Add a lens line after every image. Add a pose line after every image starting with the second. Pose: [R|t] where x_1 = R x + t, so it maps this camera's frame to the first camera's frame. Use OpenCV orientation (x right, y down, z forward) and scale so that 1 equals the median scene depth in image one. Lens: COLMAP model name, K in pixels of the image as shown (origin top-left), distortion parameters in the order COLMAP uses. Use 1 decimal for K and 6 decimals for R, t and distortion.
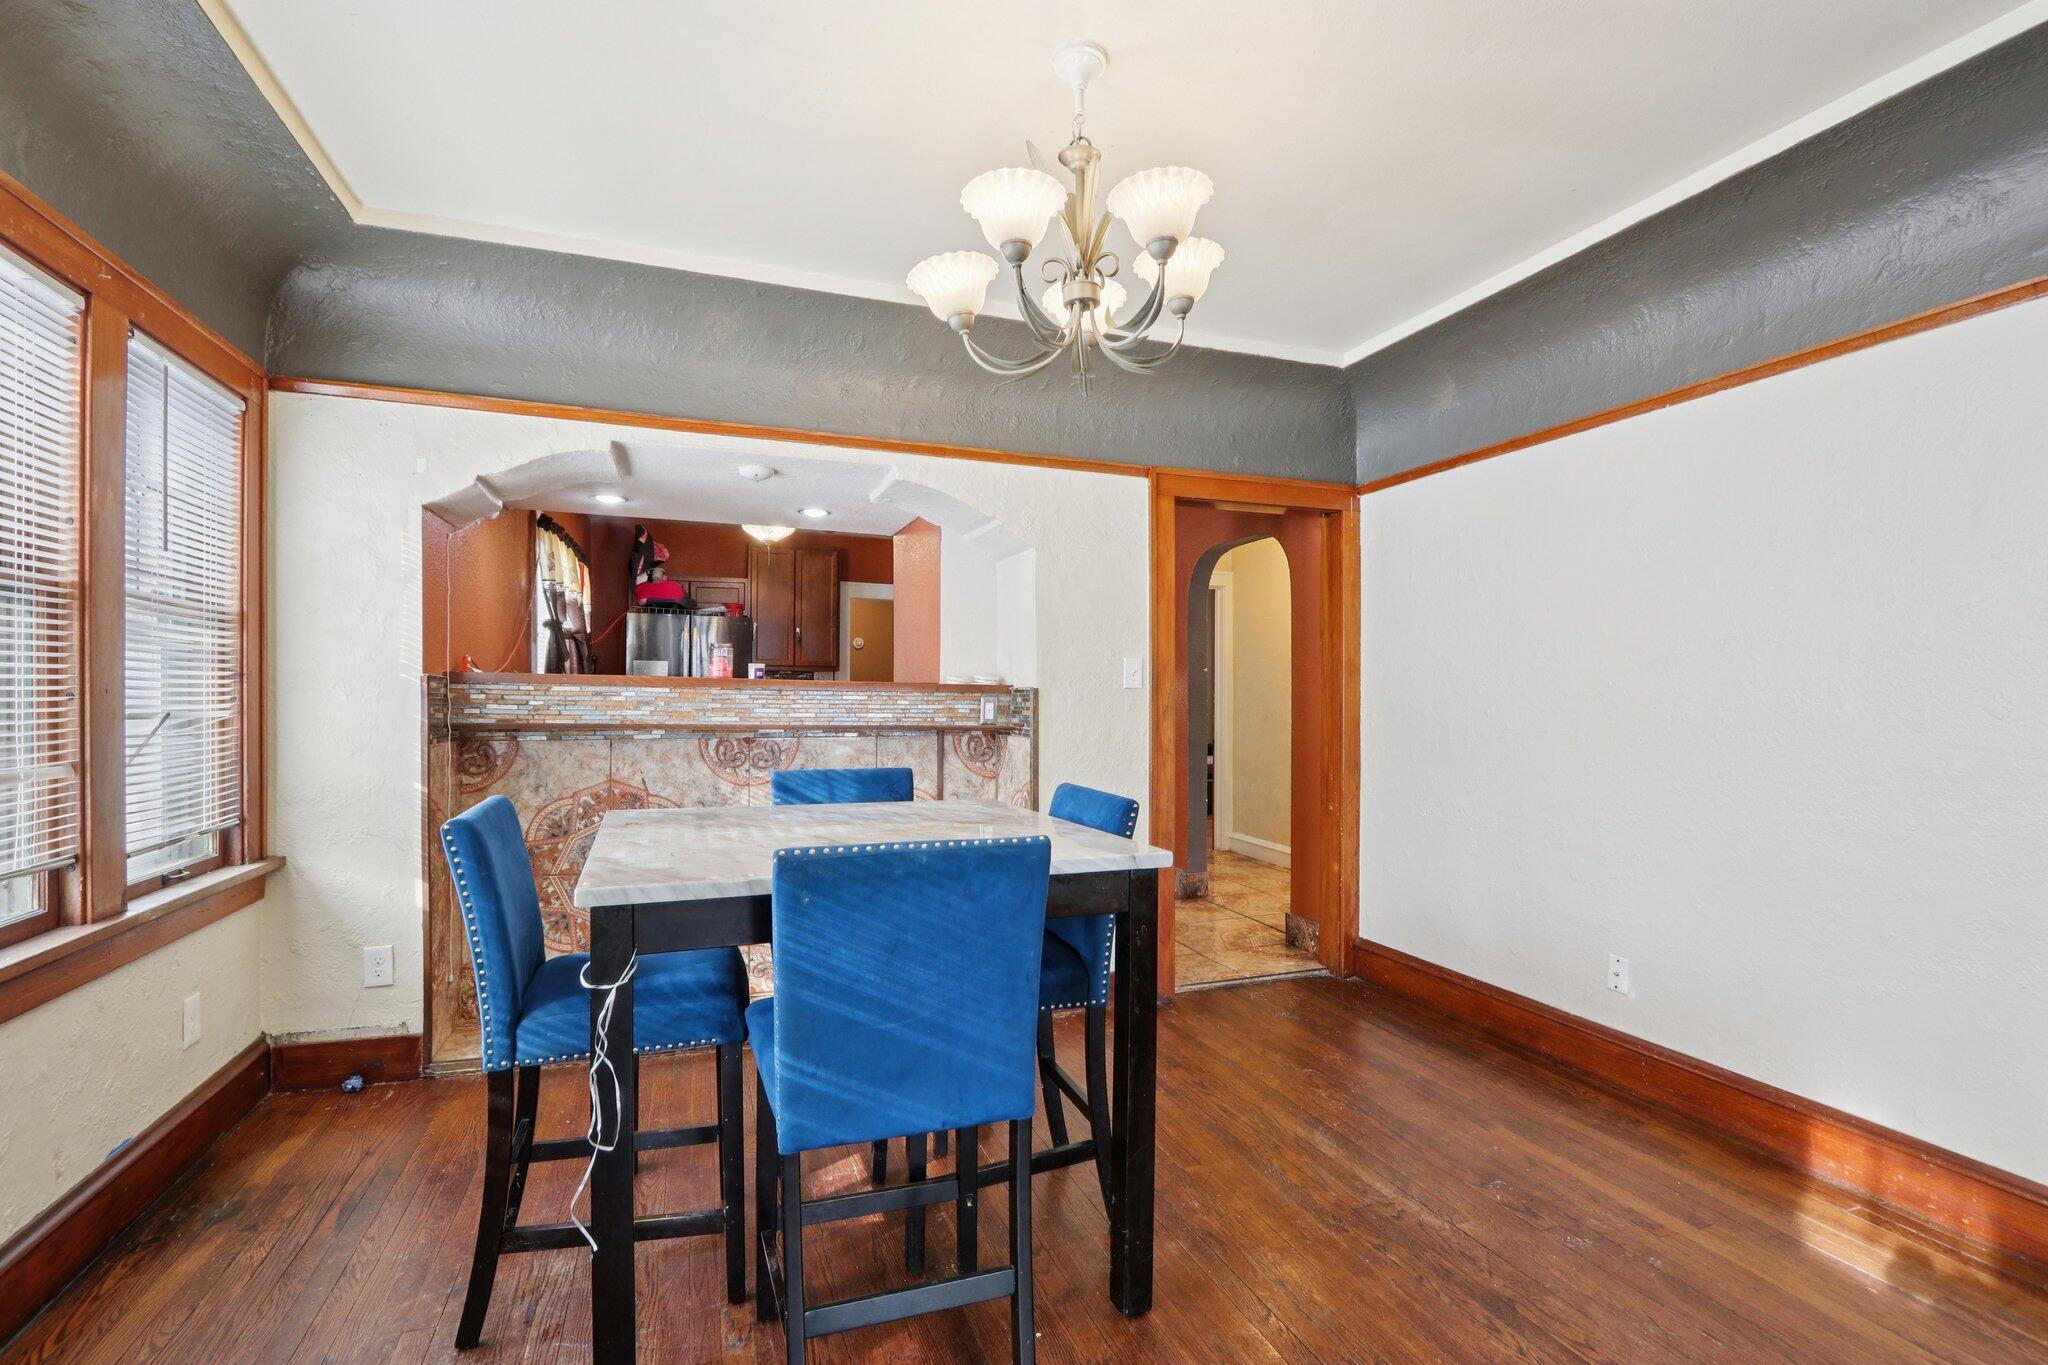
lens RADIAL K [[949.2, 0, 1024.0], [0, 949.2, 682.5], [0, 0, 1]] dist [-0.002224, 0.001263]
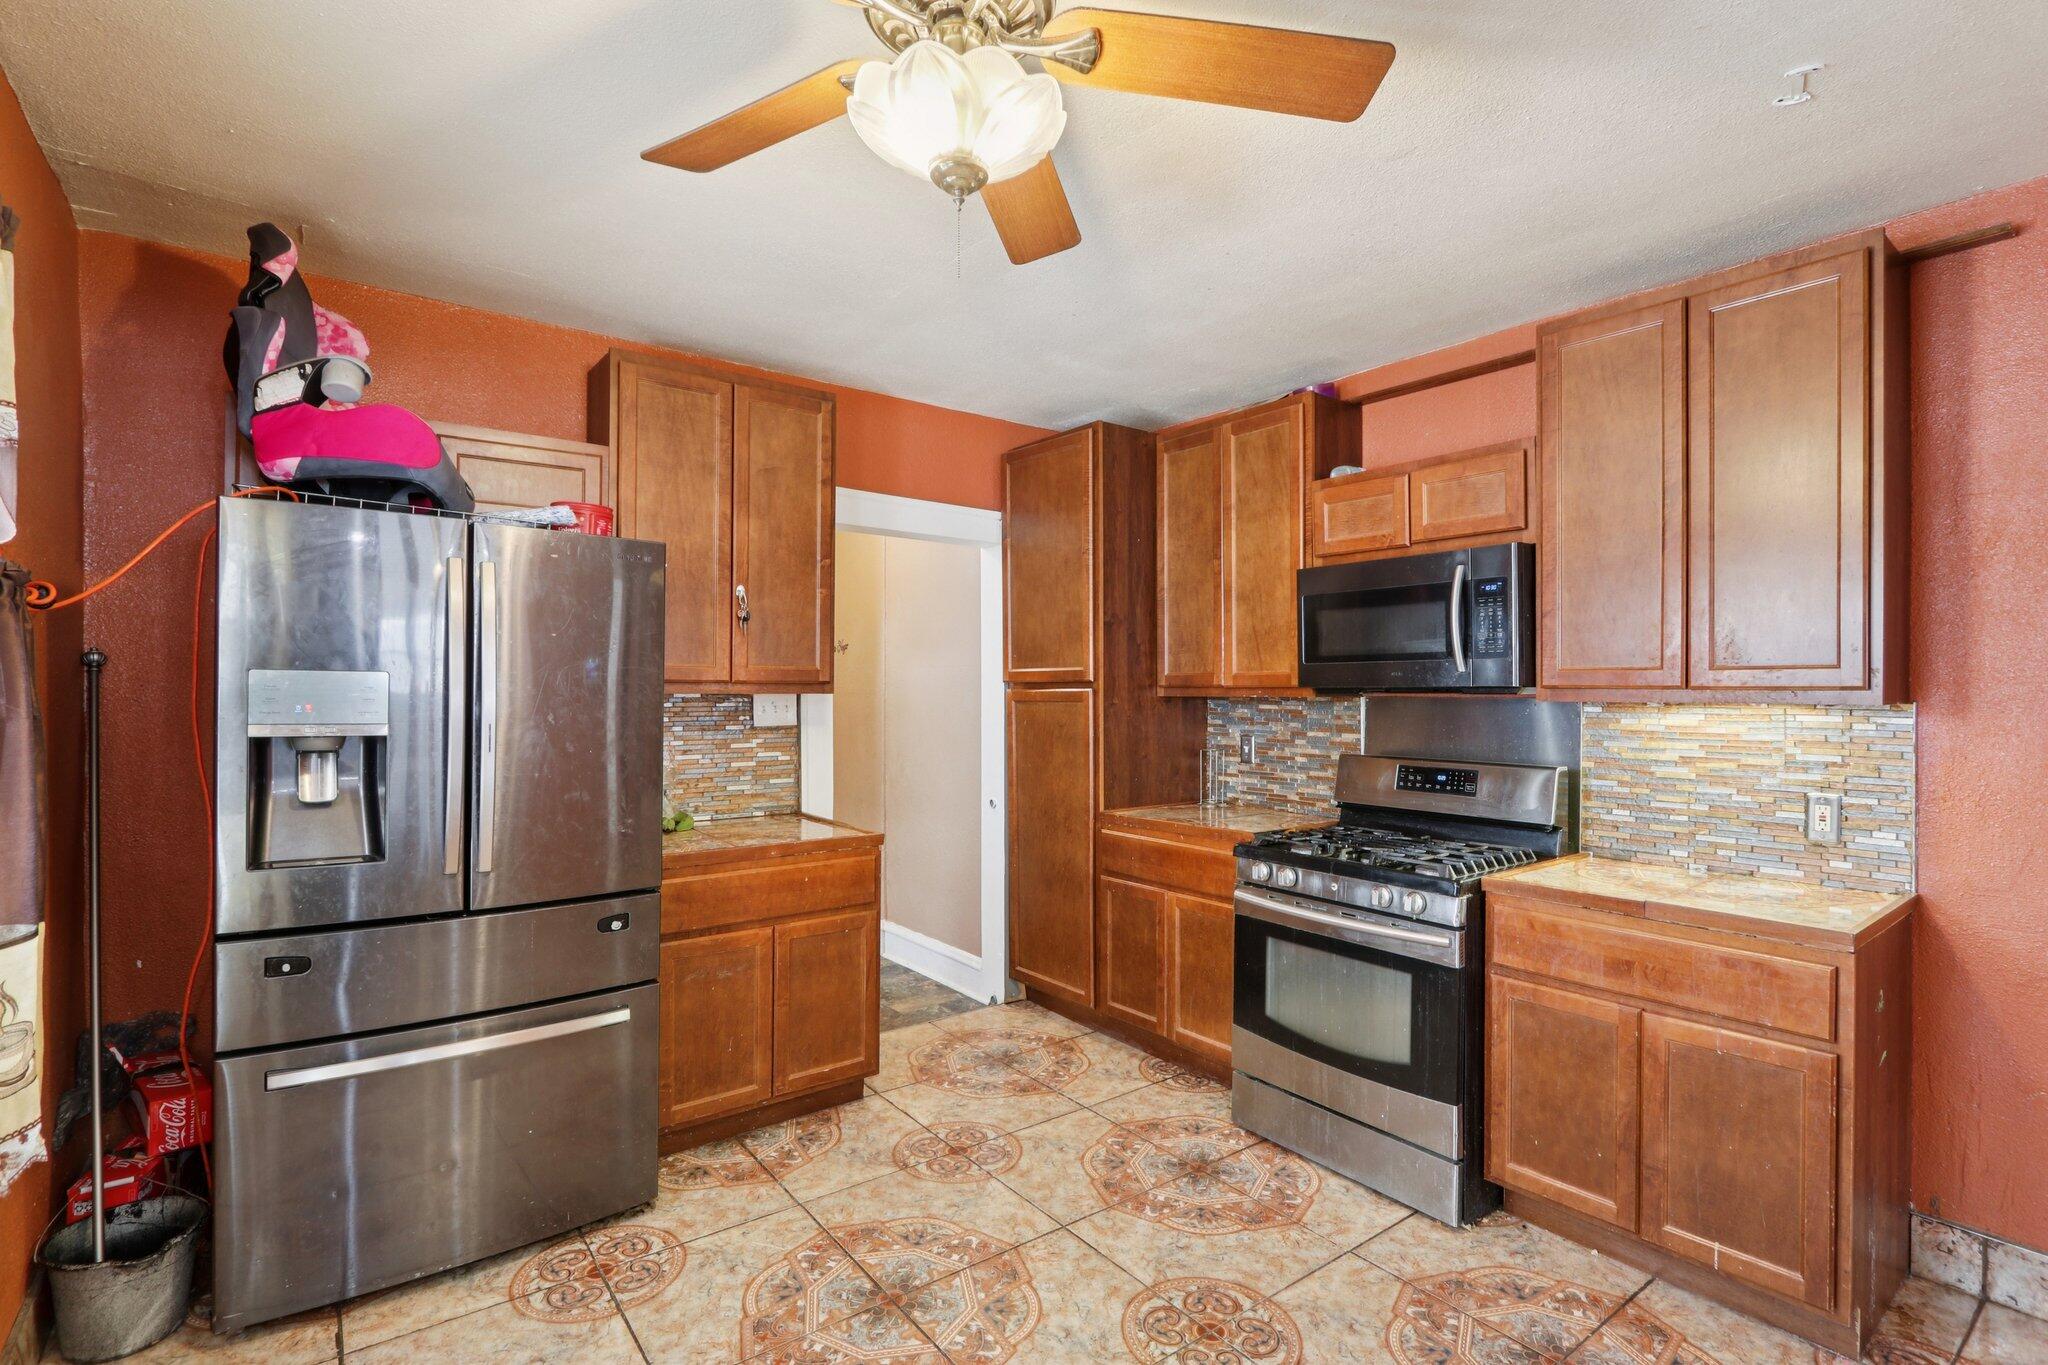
lens RADIAL K [[949.2, 0, 1024.0], [0, 949.2, 682.5], [0, 0, 1]] dist [-0.002224, 0.001263]
pose [[0.950408, -0.000178, 0.311007, -0.266860], [-0.001152, 0.999991, 0.004095, -0.020109], [-0.311005, -0.004250, 0.950399, 0.630225]]
